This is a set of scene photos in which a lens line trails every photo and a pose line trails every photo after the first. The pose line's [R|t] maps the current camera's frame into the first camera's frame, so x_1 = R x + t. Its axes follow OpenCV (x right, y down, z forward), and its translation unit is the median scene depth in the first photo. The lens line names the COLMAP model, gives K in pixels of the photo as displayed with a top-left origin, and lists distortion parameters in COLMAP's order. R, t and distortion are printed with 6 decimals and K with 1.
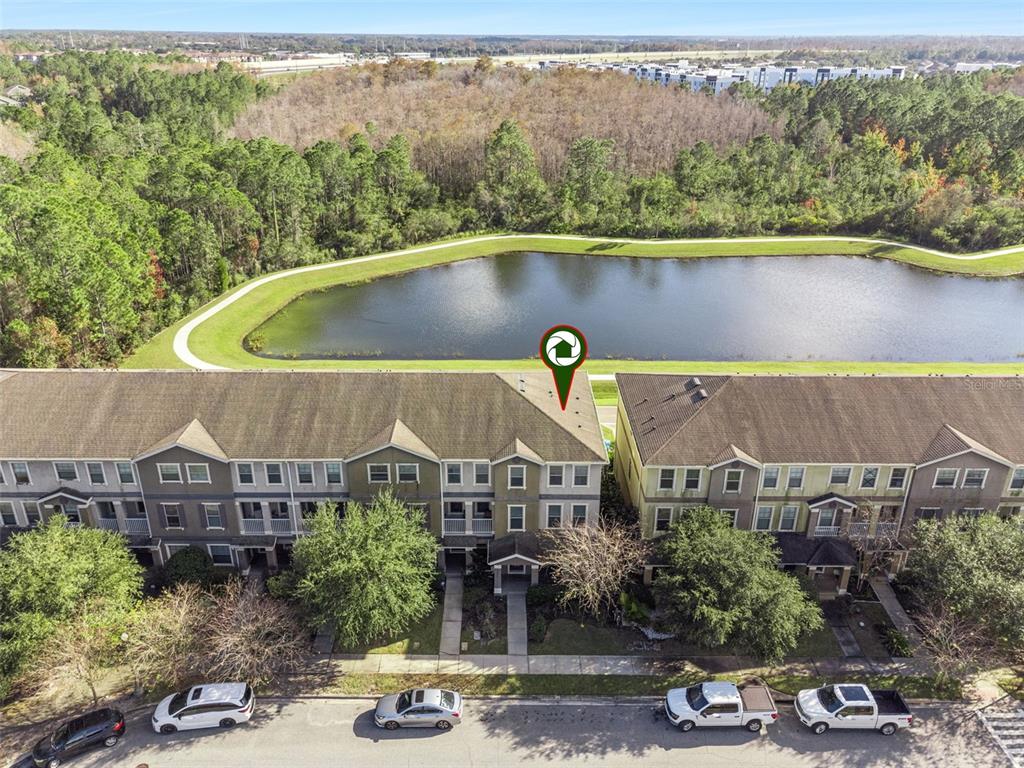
lens RADIAL K [[770.2, 0, 512.5], [0, 770.2, 382.1], [0, 0, 1]] dist [-0.007725, -0.002662]
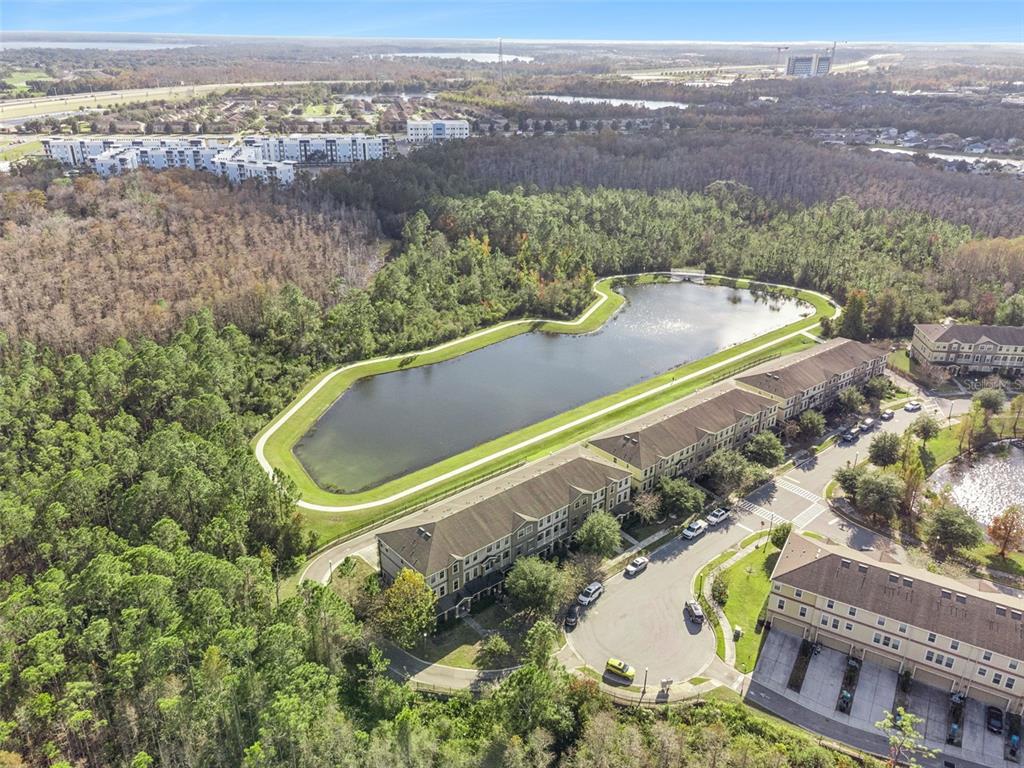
lens RADIAL K [[770.2, 0, 512.0], [0, 770.2, 385.1], [0, 0, 1]] dist [-0.007725, -0.002662]
pose [[0.755320, -0.259694, 0.601706, -1.875745], [0.256760, 0.962001, 0.092886, -0.602960], [-0.602964, 0.084336, 0.793298, -1.065662]]
